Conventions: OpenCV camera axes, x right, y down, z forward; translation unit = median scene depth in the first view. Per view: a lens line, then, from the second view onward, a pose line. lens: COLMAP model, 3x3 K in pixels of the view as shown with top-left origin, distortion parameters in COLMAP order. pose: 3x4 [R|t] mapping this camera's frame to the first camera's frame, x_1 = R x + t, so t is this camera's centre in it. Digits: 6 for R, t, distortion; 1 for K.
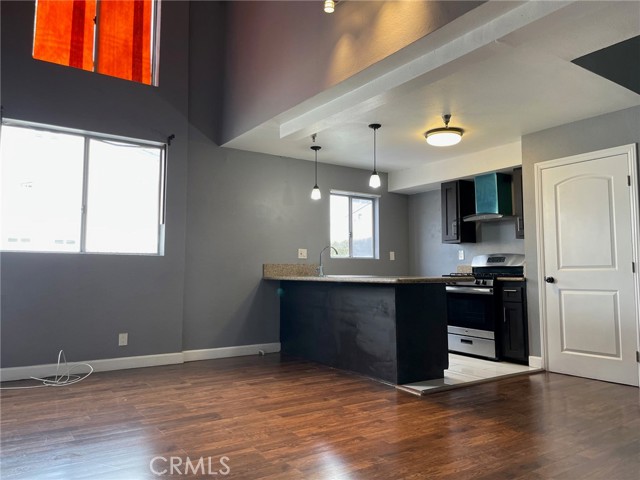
lens RADIAL K [[485.3, 0, 321.9], [0, 485.3, 235.2], [0, 0, 1]] dist [0.056765, -0.076045]
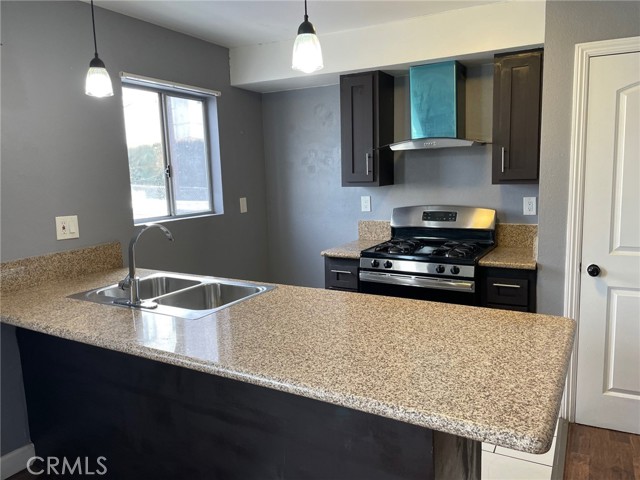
lens RADIAL K [[485.3, 0, 322.5], [0, 485.3, 238.0], [0, 0, 1]] dist [0.056765, -0.076045]
pose [[0.888710, -0.088259, 0.449893, -0.043230], [-0.008025, 0.978150, 0.207744, -0.052979], [-0.458399, -0.188234, 0.868584, 0.635318]]
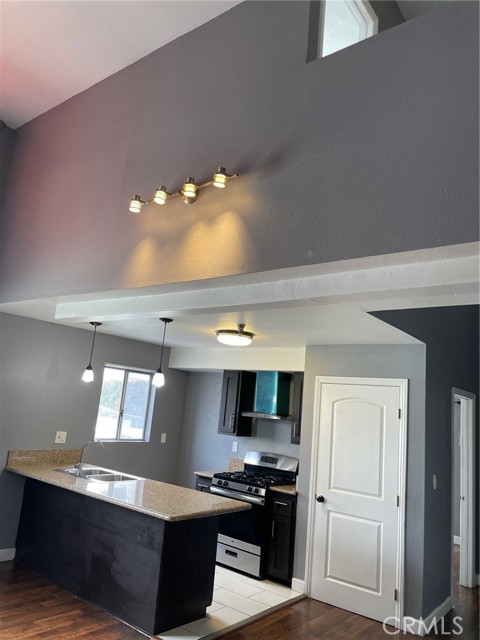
lens RADIAL K [[485.3, 0, 238.6], [0, 485.3, 313.9], [0, 0, 1]] dist [0.056765, -0.076045]
pose [[0.948752, 0.142663, 0.281986, -0.020877], [-0.113018, 0.986463, -0.118820, -0.133651], [-0.295120, 0.080861, 0.952032, 0.075711]]
